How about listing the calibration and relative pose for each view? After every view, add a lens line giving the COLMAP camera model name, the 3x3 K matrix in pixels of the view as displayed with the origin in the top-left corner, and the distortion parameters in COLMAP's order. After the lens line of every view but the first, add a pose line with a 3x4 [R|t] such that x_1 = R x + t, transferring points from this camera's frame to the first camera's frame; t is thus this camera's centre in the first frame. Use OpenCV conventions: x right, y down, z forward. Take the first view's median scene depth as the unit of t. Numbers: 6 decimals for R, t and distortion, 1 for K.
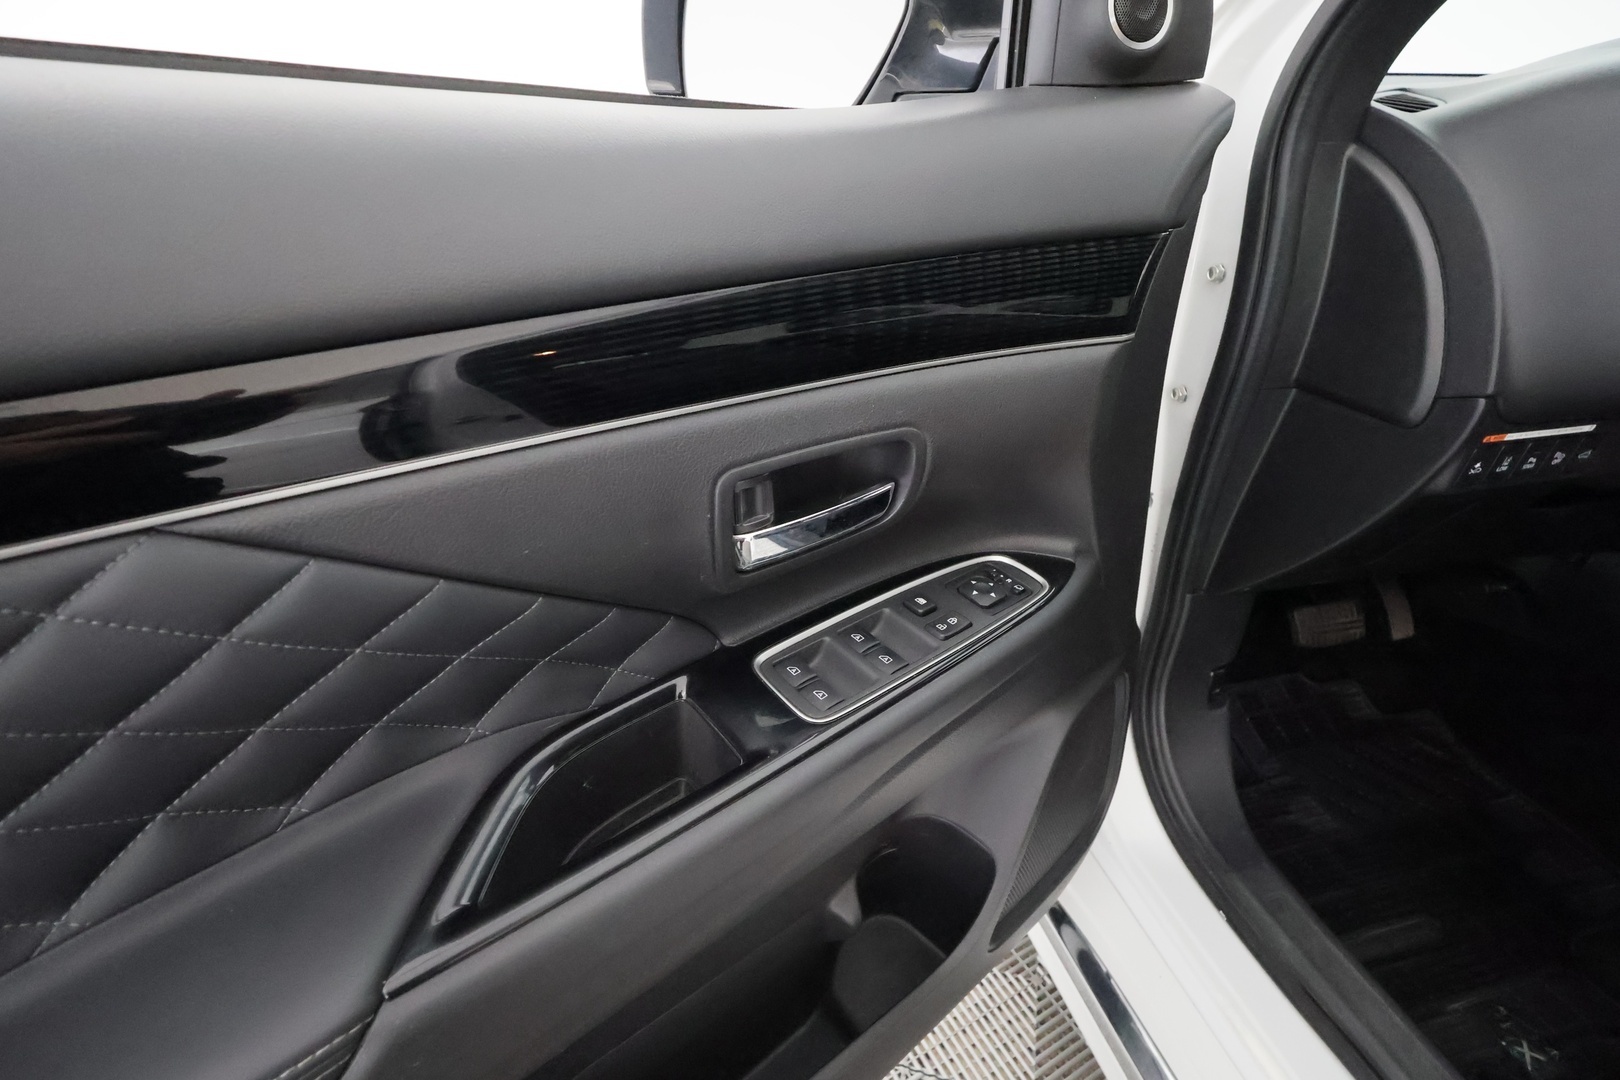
lens RADIAL K [[738.0, 0, 810.0], [0, 738.0, 540.0], [0, 0, 1]] dist [0.002150, 0.000446]
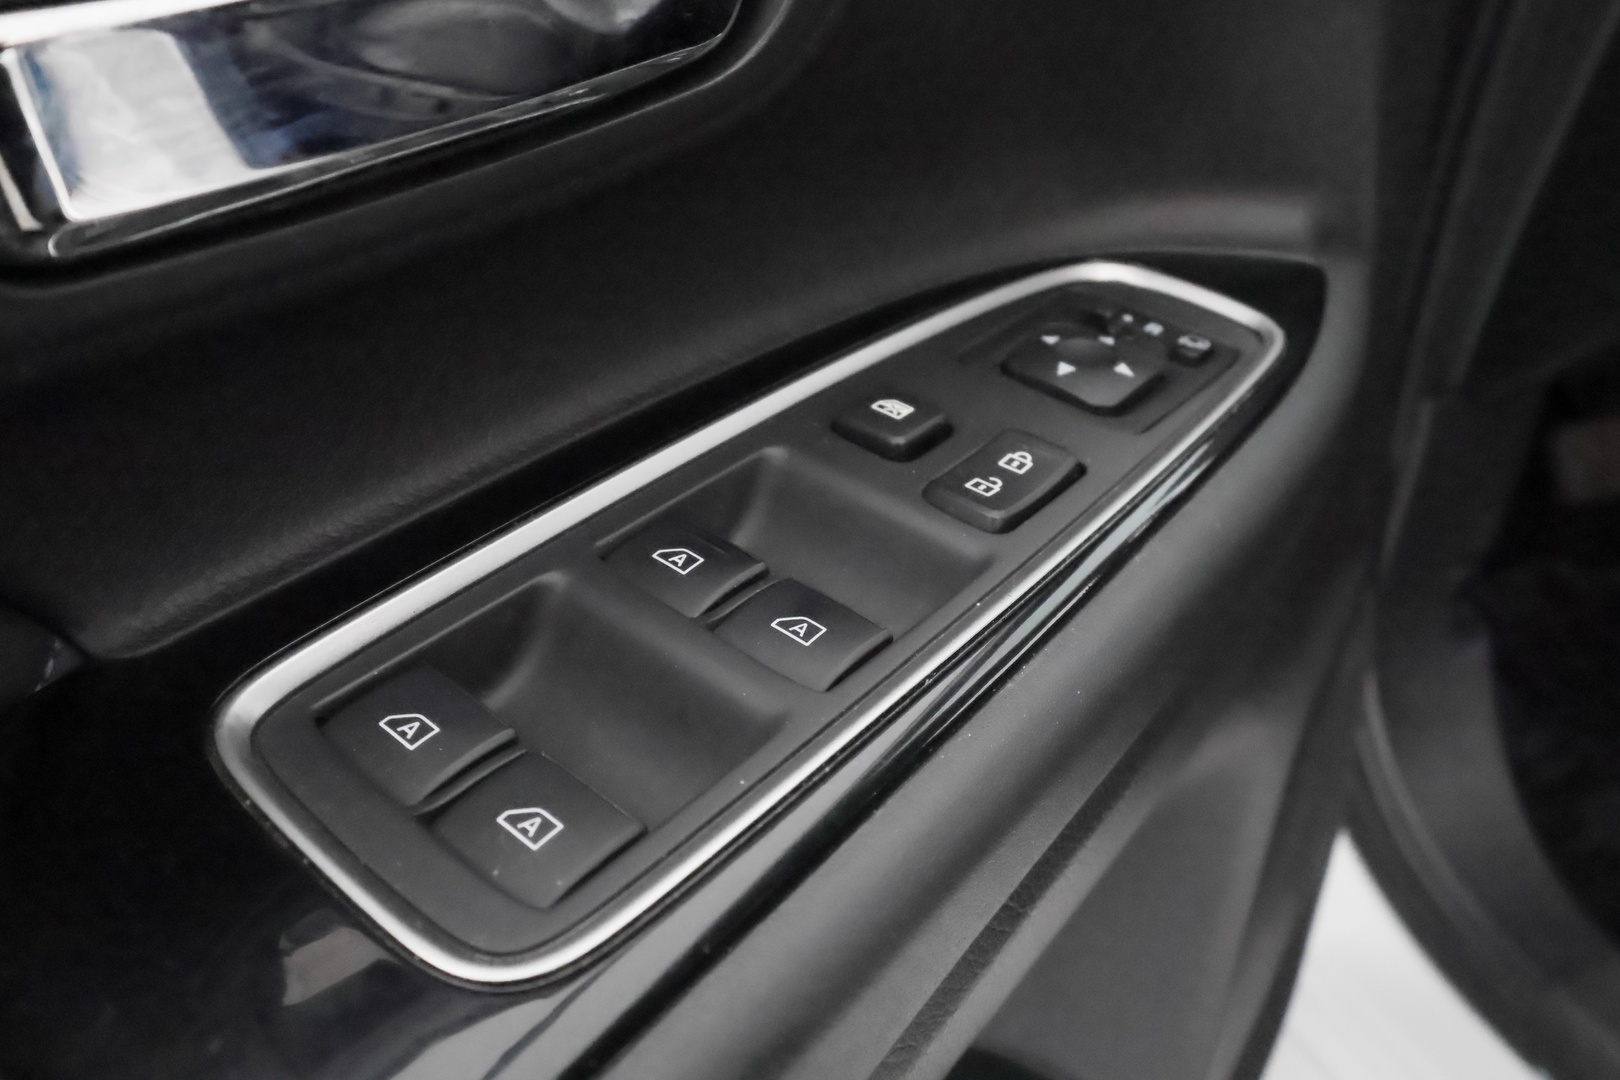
lens RADIAL K [[1292.8, 0, 810.0], [0, 1292.8, 540.0], [0, 0, 1]] dist [-0.000867, 0.001156]
pose [[0.981236, -0.114484, 0.155145, 0.037669], [0.101136, 0.990667, 0.091375, 0.083626], [-0.164158, -0.073970, 0.983657, 0.519842]]
